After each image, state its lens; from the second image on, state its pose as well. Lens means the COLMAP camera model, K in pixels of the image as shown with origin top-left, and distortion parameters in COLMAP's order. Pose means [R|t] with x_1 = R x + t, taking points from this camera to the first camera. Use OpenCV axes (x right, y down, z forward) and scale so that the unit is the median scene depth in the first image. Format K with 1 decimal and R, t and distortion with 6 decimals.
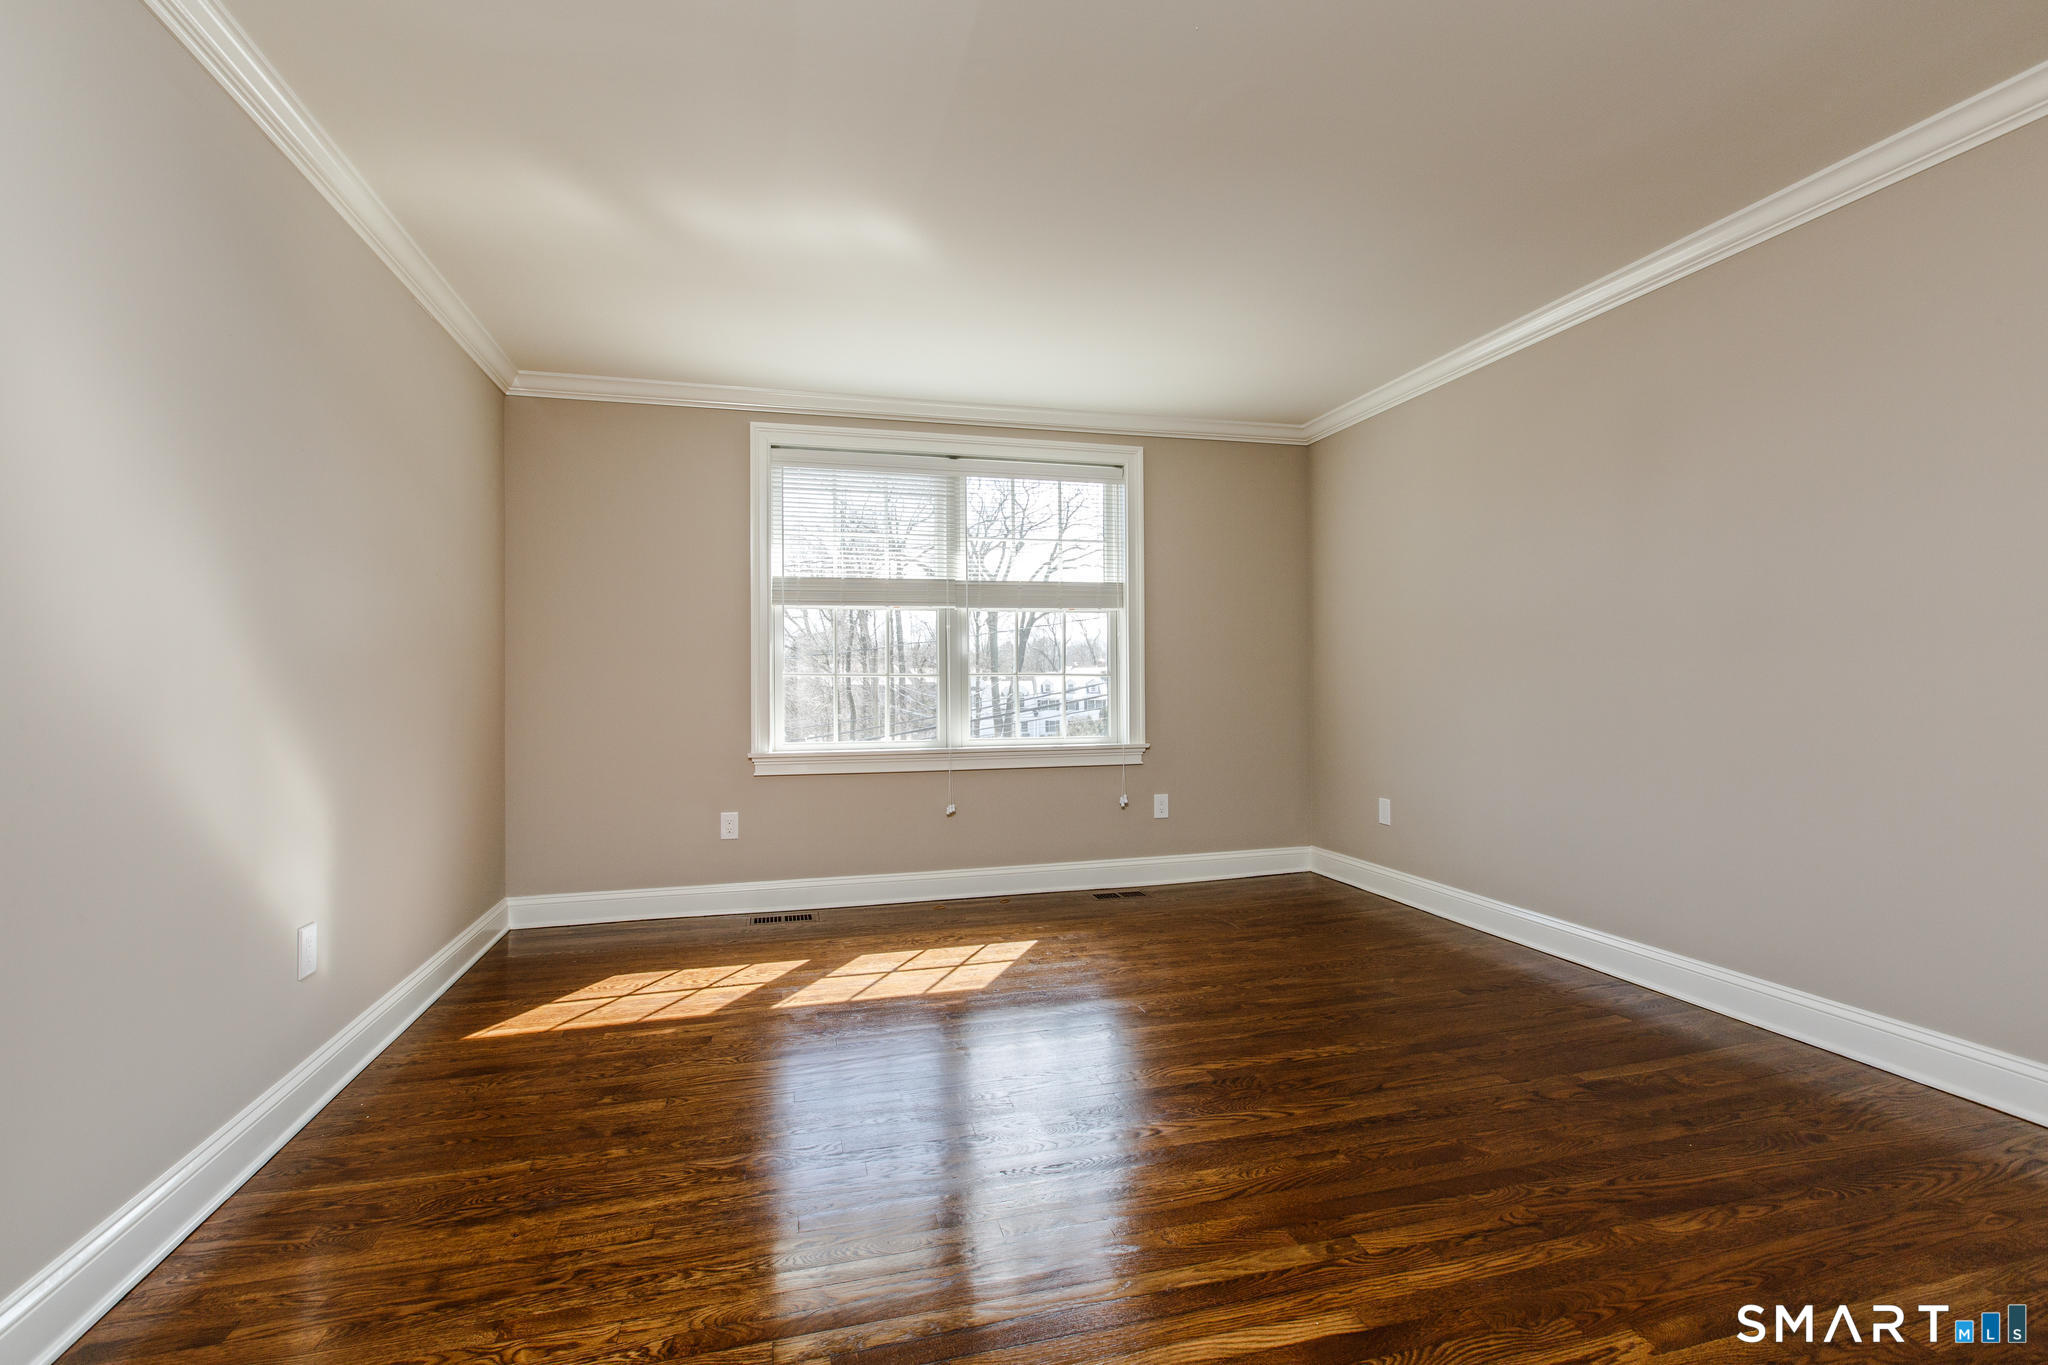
lens RADIAL K [[915.0, 0, 1017.8], [0, 915.0, 680.5], [0, 0, 1]] dist [0.002418, 0.000094]
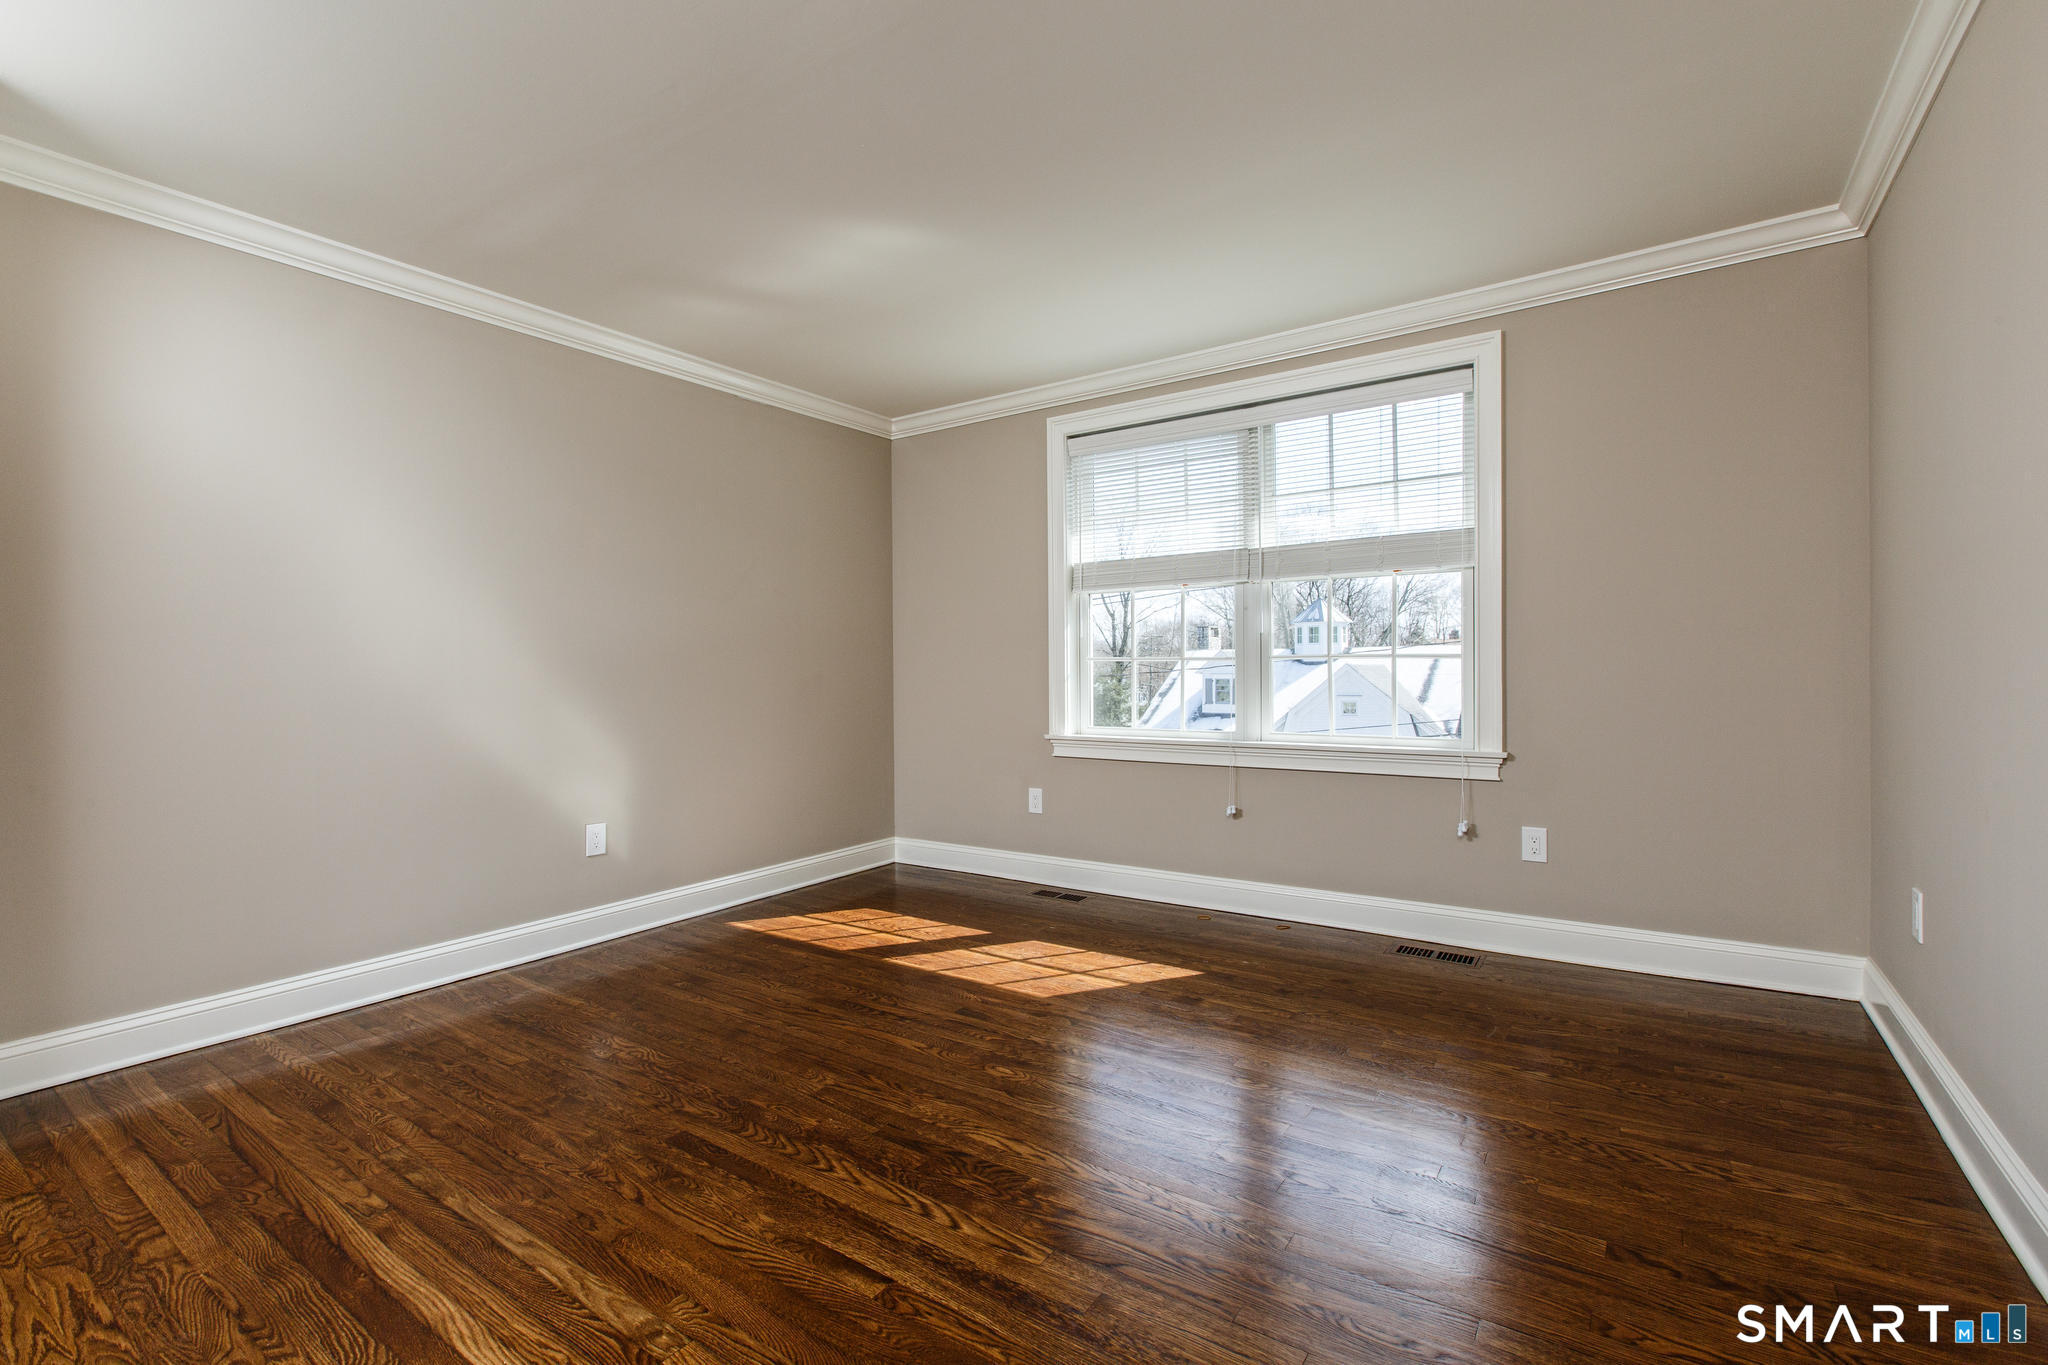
lens RADIAL K [[915.0, 0, 1017.8], [0, 915.0, 680.5], [0, 0, 1]] dist [0.002418, 0.000094]
pose [[0.647828, 0.008117, -0.761743, 0.551789], [0.004726, 0.999881, 0.014674, 0.001946], [0.761772, -0.013106, 0.647713, 0.330068]]
